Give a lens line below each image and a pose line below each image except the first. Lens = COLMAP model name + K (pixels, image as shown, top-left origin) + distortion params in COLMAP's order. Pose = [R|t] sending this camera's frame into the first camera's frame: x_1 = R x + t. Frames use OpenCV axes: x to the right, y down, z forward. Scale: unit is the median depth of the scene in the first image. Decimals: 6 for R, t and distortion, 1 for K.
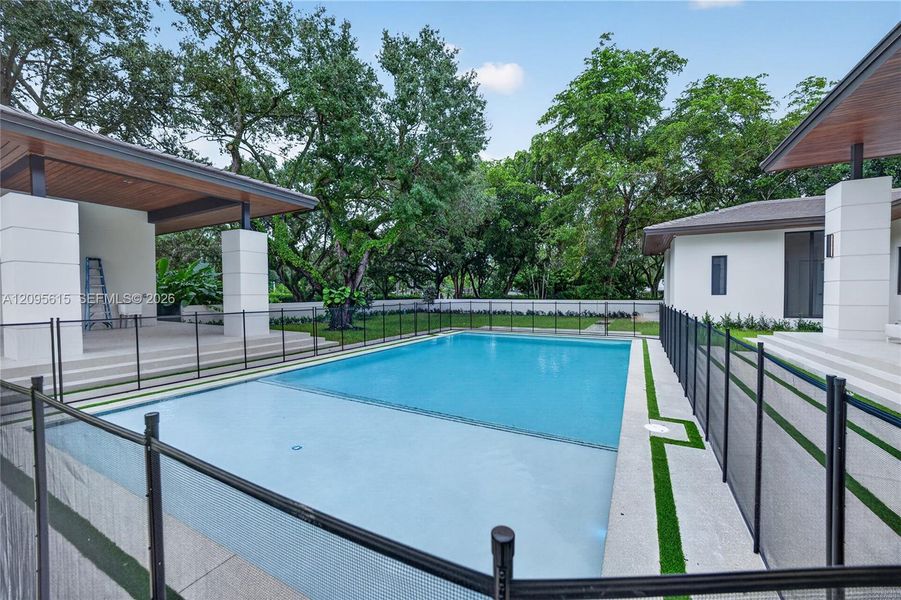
lens RADIAL K [[353.3, 0, 450.5], [0, 353.3, 300.0], [0, 0, 1]] dist [0.001495, 0.000265]
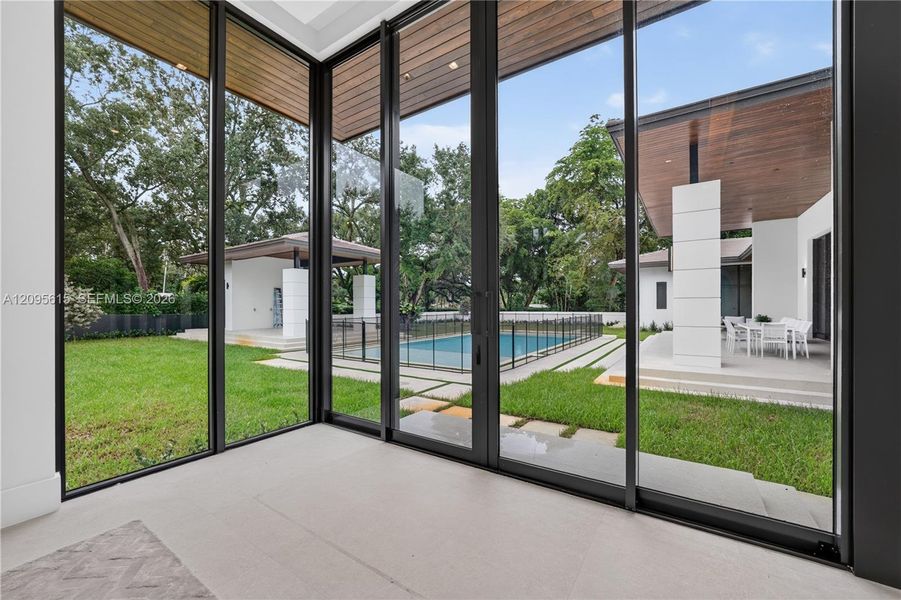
lens RADIAL K [[353.3, 0, 450.5], [0, 353.3, 300.0], [0, 0, 1]] dist [0.001495, 0.000265]
pose [[0.994731, -0.001897, -0.102499, 0.027719], [-0.001531, 0.999442, -0.033354, -0.000104], [0.102505, 0.033335, 0.994174, -0.364546]]
